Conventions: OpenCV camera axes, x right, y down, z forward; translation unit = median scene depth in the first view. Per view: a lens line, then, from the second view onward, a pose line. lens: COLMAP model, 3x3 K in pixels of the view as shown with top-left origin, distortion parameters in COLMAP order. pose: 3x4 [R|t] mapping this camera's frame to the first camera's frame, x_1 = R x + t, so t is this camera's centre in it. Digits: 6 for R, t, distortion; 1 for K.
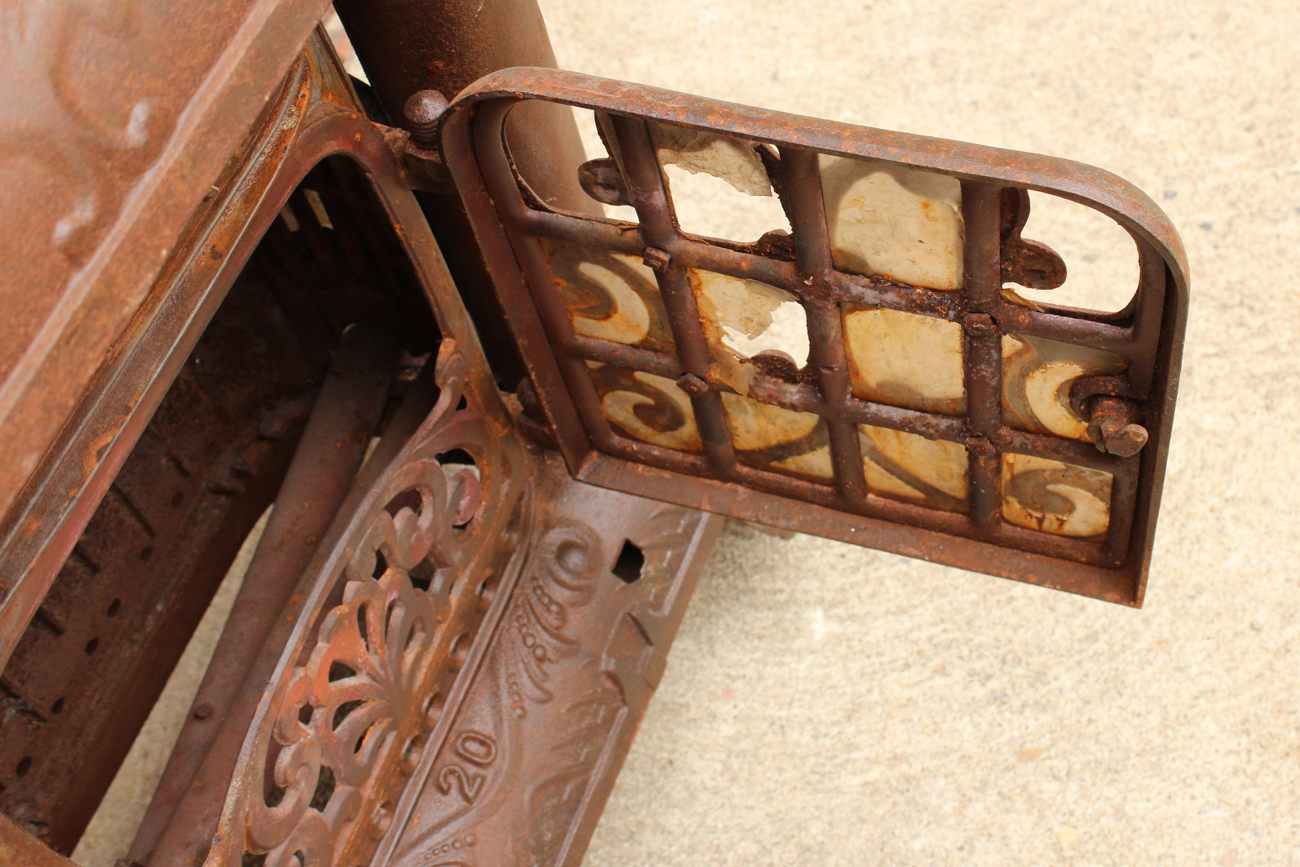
lens RADIAL K [[1784.7, 0, 794.9], [0, 1784.7, 344.0], [0, 0, 1]] dist [-0.105117, 0.087747]
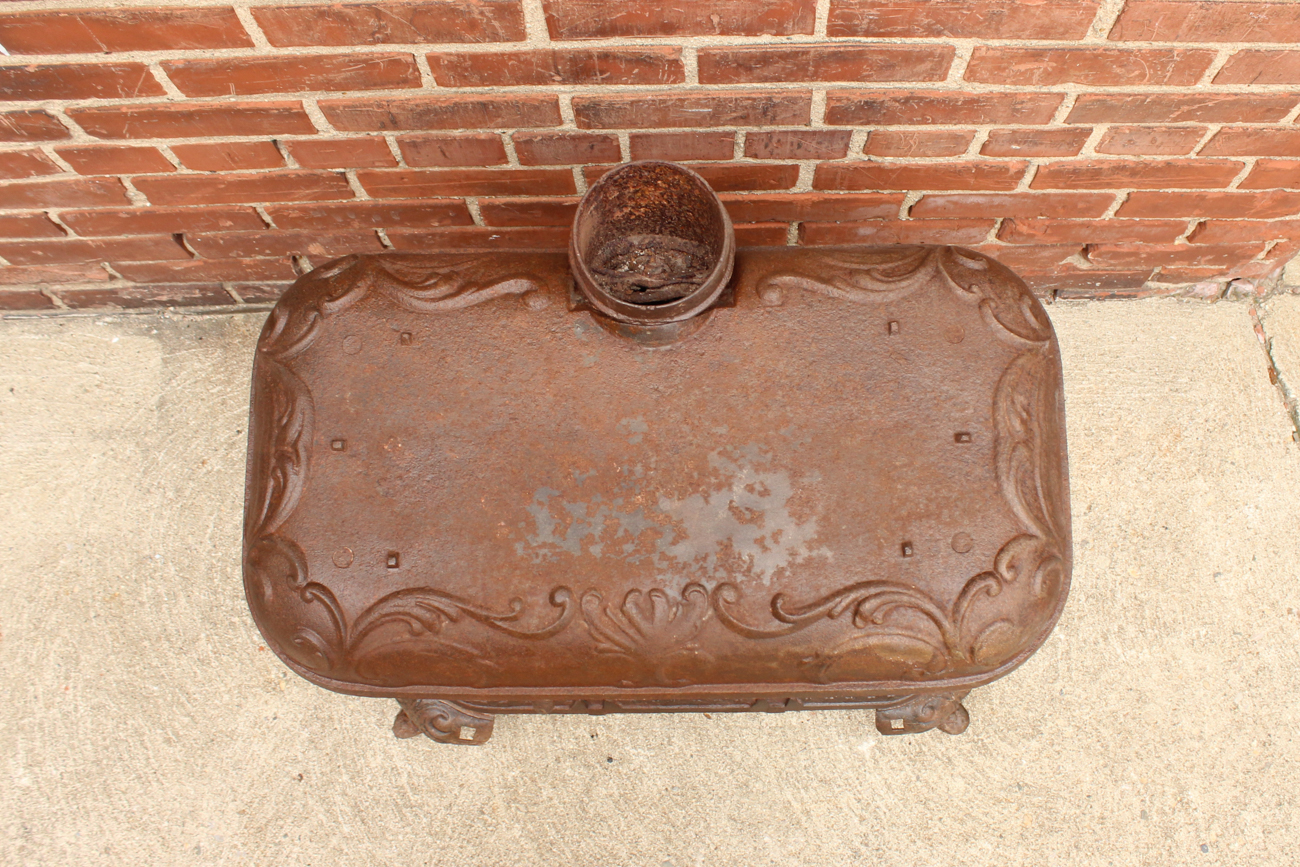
lens RADIAL K [[1396.1, 0, 745.9], [0, 1396.1, 432.1], [0, 0, 1]] dist [-0.181618, 0.175499]
pose [[0.351541, 0.931622, -0.092189, -0.258417], [-0.809027, 0.351870, 0.470811, -0.678963], [0.471057, -0.090926, 0.877404, -0.360958]]
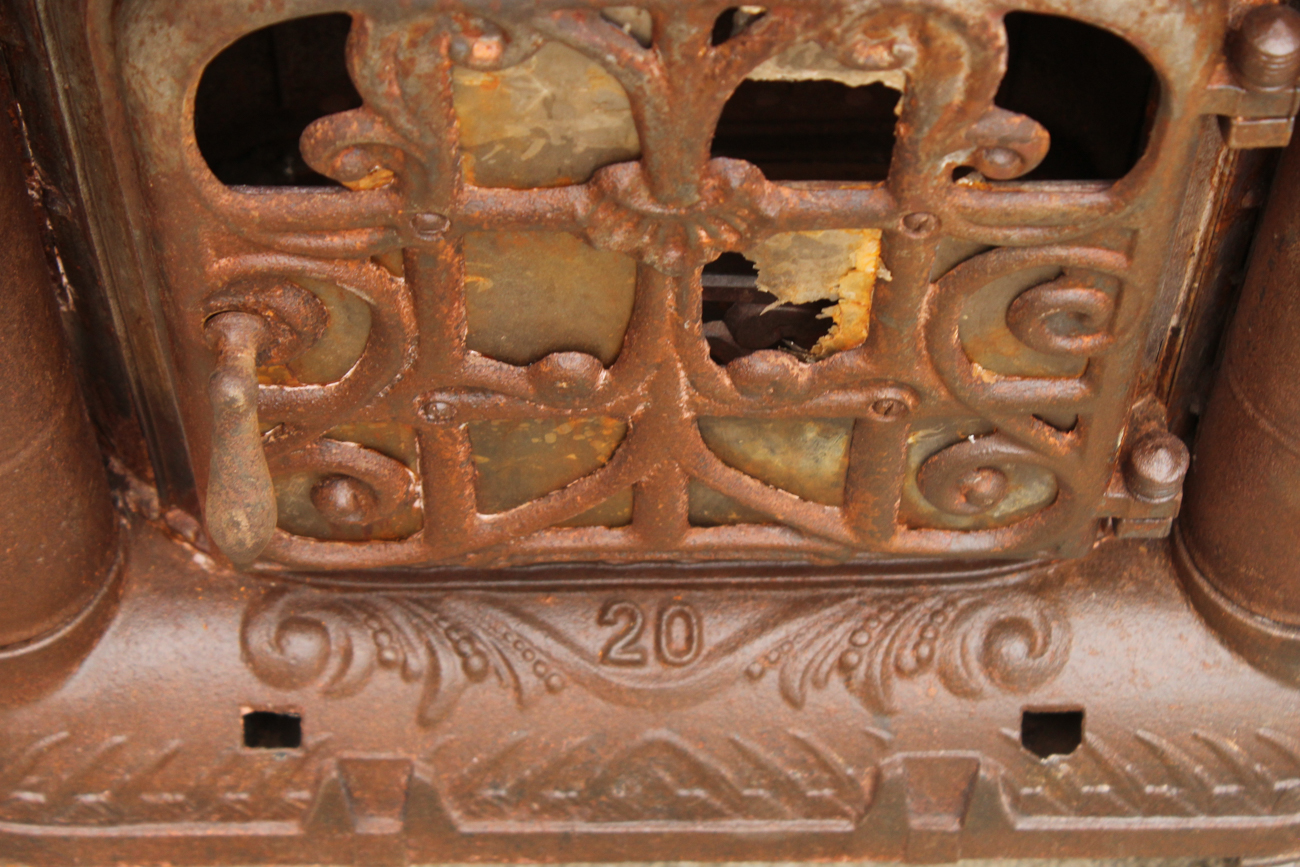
lens RADIAL K [[3261.2, 0, 650.0], [0, 3261.2, 433.5], [0, 0, 1]] dist [0.101038, -0.087060]
pose [[0.350008, 0.847562, -0.398915, 0.252040], [-0.809121, 0.488129, 0.327190, -0.211392], [0.472036, 0.208251, 0.856629, -0.094854]]
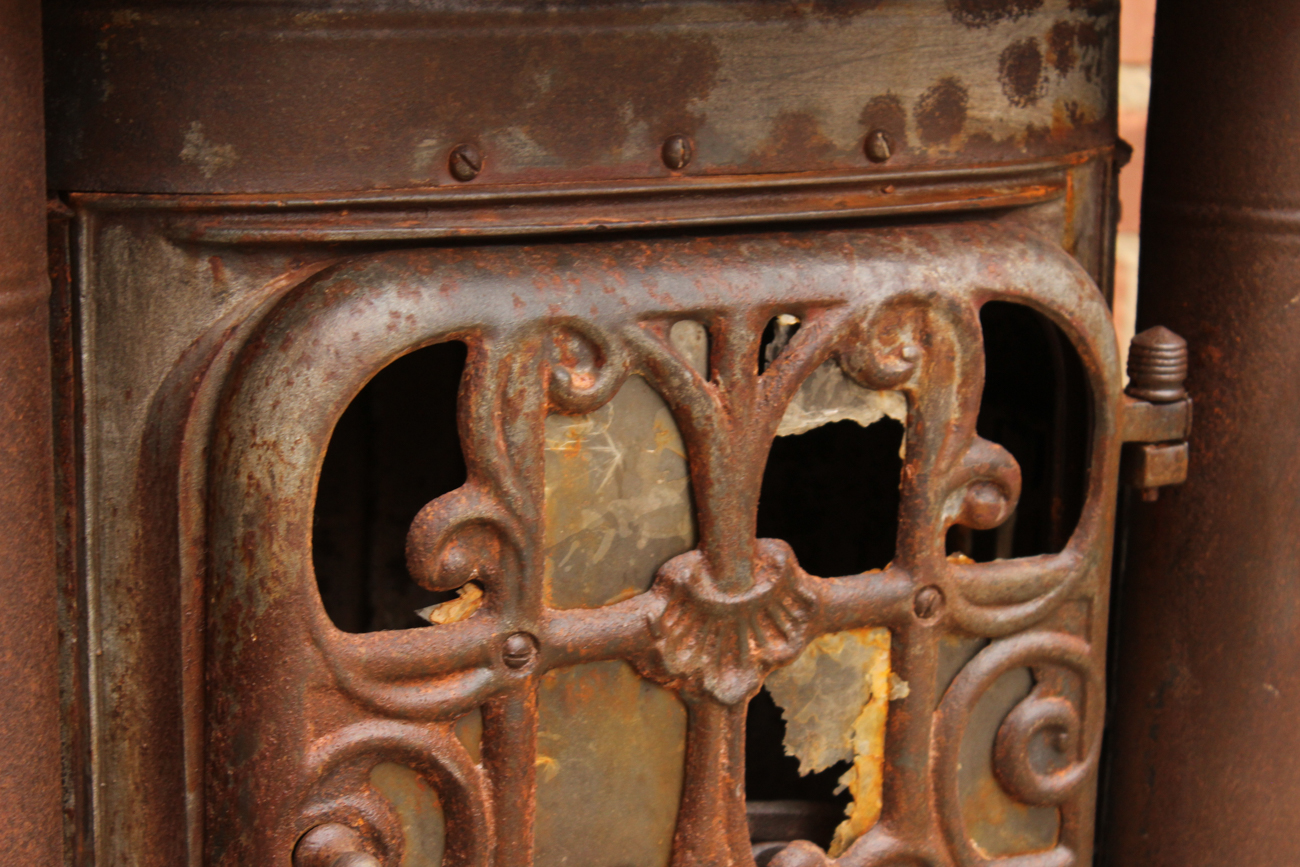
lens RADIAL K [[3030.2, 0, 650.0], [0, 3030.2, 433.5], [0, 0, 1]] dist [0.075071, 0.179628]
pose [[0.742331, 0.270140, -0.613162, 0.356090], [-0.612496, 0.644603, -0.457532, 0.506290], [0.271648, 0.715200, 0.643969, 0.086254]]
